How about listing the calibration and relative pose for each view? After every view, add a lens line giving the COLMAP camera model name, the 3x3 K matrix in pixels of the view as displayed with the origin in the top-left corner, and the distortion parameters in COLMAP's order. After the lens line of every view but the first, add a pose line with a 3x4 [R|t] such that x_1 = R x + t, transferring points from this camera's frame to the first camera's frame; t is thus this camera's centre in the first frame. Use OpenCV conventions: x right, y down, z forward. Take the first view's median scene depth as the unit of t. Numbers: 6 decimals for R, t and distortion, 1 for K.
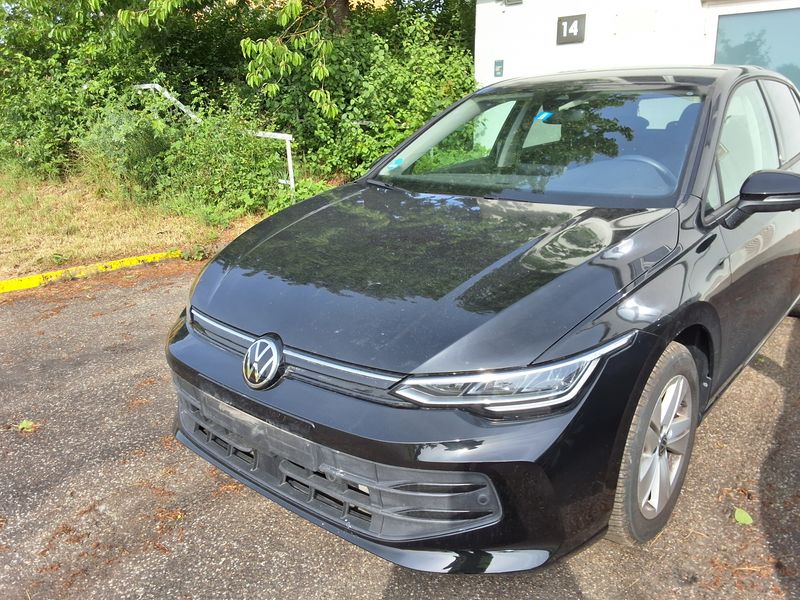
lens RADIAL K [[646.9, 0, 408.4], [0, 646.9, 303.1], [0, 0, 1]] dist [0.075530, -0.133133]
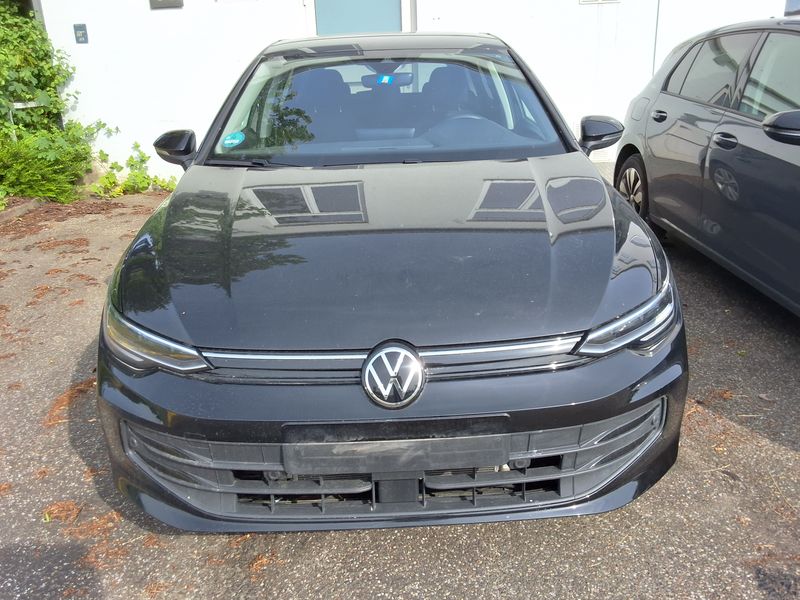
lens RADIAL K [[646.9, 0, 396.9], [0, 646.9, 292.6], [0, 0, 1]] dist [0.075530, -0.133133]
pose [[0.742602, -0.231590, 0.628417, -0.568608], [0.214940, 0.971087, 0.103879, -0.078810], [-0.634305, 0.057932, 0.770909, 0.267817]]
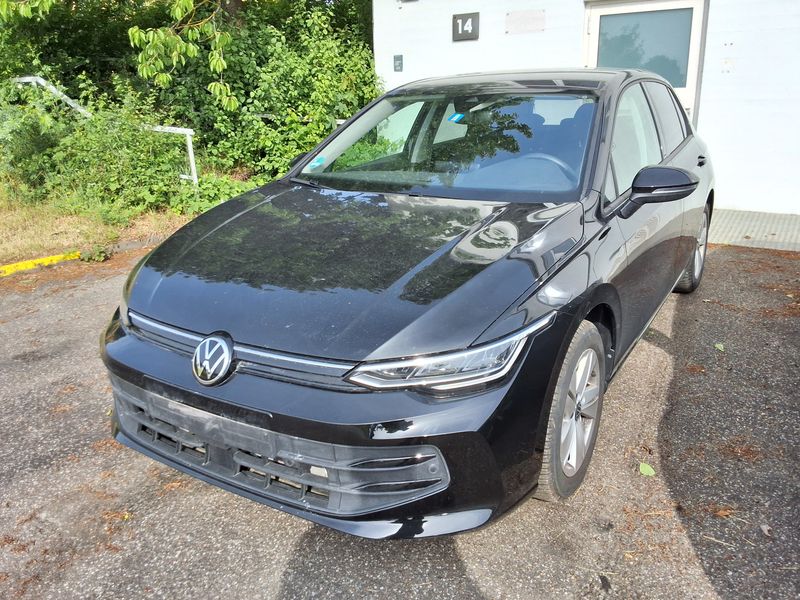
lens RADIAL K [[646.9, 0, 406.3], [0, 646.9, 301.0], [0, 0, 1]] dist [0.075530, -0.133133]
pose [[0.988176, -0.046368, 0.146148, -0.051387], [0.044630, 0.998889, 0.015155, -0.003912], [-0.146688, -0.008453, 0.989147, -0.061615]]
